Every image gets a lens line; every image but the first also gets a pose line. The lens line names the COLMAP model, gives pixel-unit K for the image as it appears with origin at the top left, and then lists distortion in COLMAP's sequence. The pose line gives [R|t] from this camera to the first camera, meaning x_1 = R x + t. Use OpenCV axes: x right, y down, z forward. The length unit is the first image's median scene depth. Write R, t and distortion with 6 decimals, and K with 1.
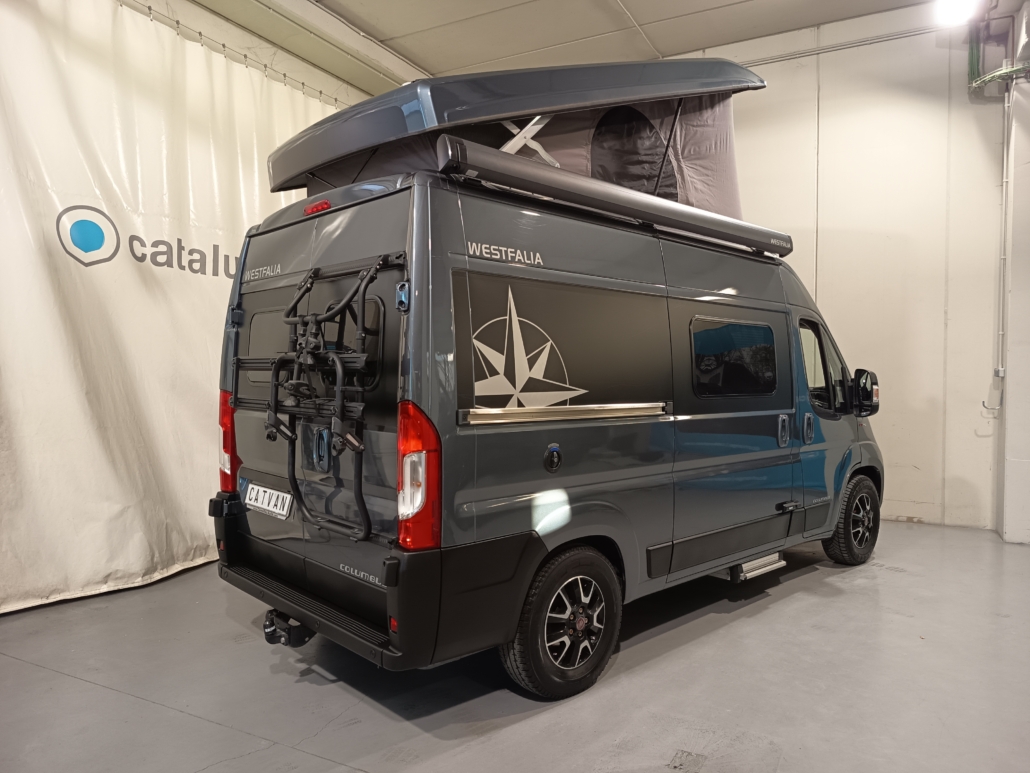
lens RADIAL K [[712.2, 0, 516.2], [0, 712.2, 381.7], [0, 0, 1]] dist [0.034779, -0.033235]
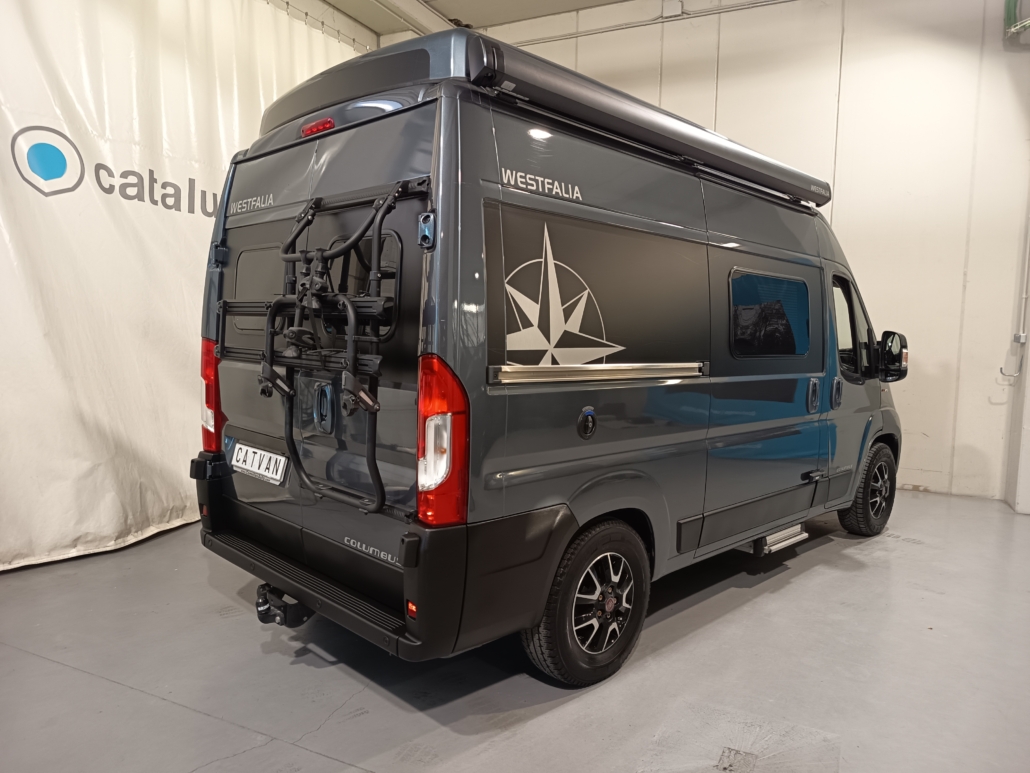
lens RADIAL K [[712.2, 0, 511.8], [0, 712.2, 382.2], [0, 0, 1]] dist [0.034779, -0.033235]
pose [[0.999325, 0.019438, 0.031170, -0.059215], [-0.021268, 0.998001, 0.059509, 0.005725], [-0.029951, -0.060131, 0.997741, 0.103369]]
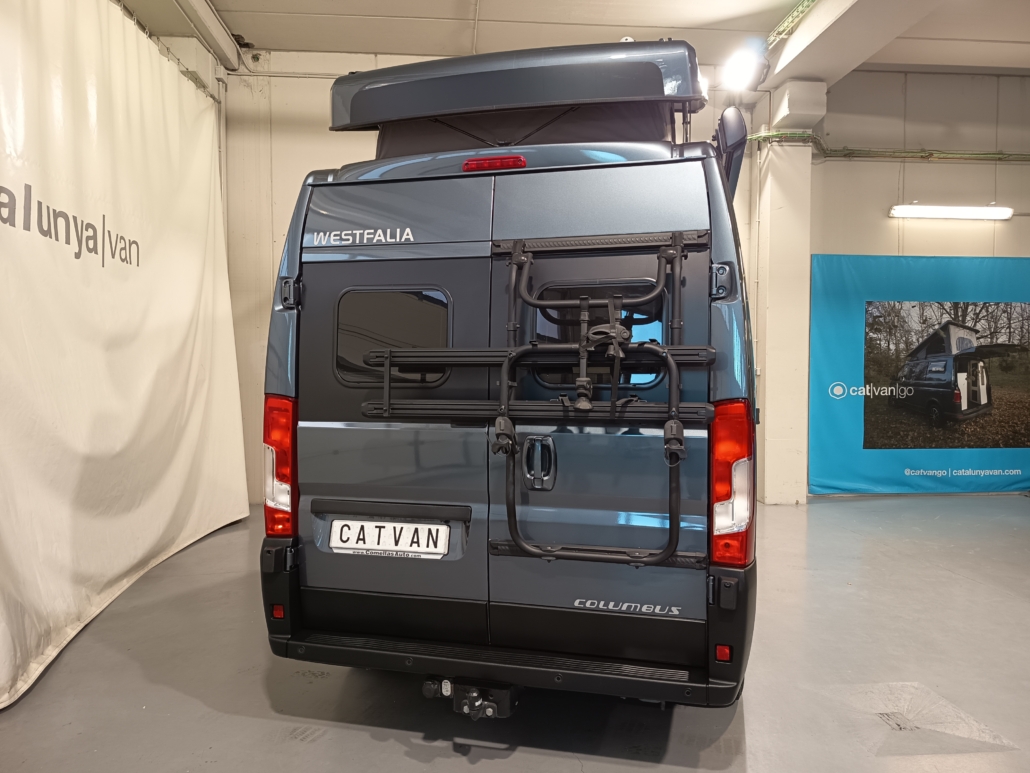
lens RADIAL K [[712.2, 0, 511.0], [0, 712.2, 387.1], [0, 0, 1]] dist [0.034779, -0.033235]
pose [[0.844485, -0.012373, 0.535436, -0.622760], [0.011212, 0.999922, 0.005424, 0.003091], [-0.535461, 0.001422, 0.844559, 0.284258]]
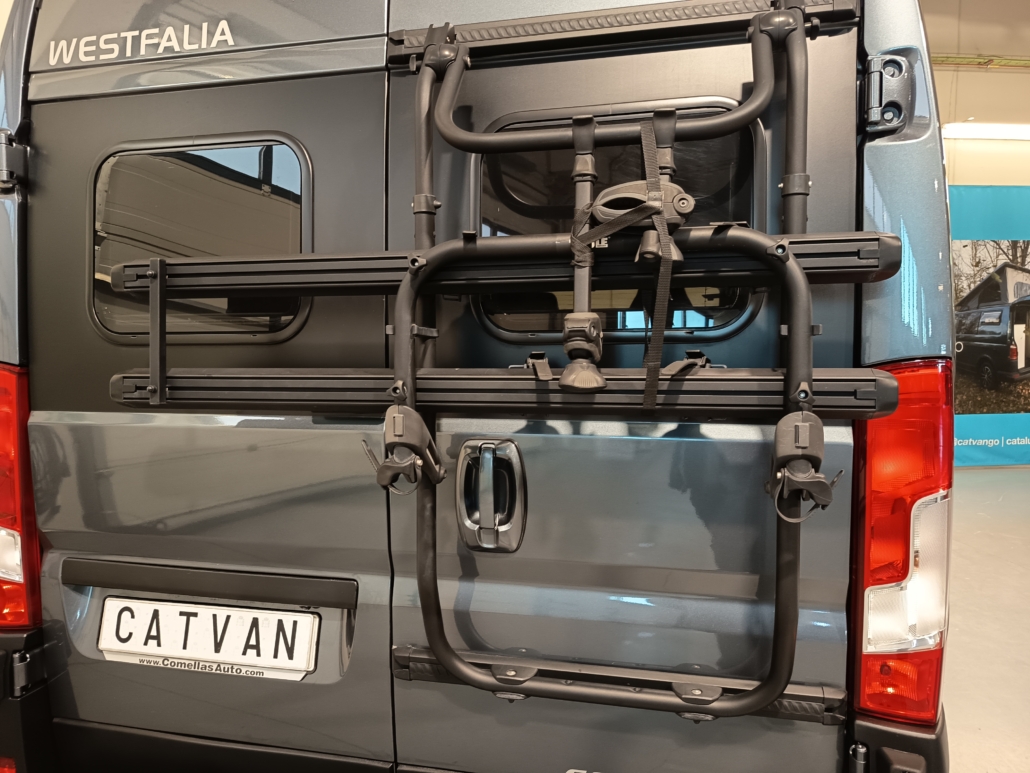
lens RADIAL K [[712.2, 0, 509.8], [0, 712.2, 383.4], [0, 0, 1]] dist [0.034779, -0.033235]
pose [[0.836775, -0.047770, 0.545459, -0.403682], [0.021925, 0.998311, 0.053795, 0.010157], [-0.547108, -0.033055, 0.836409, 0.568947]]
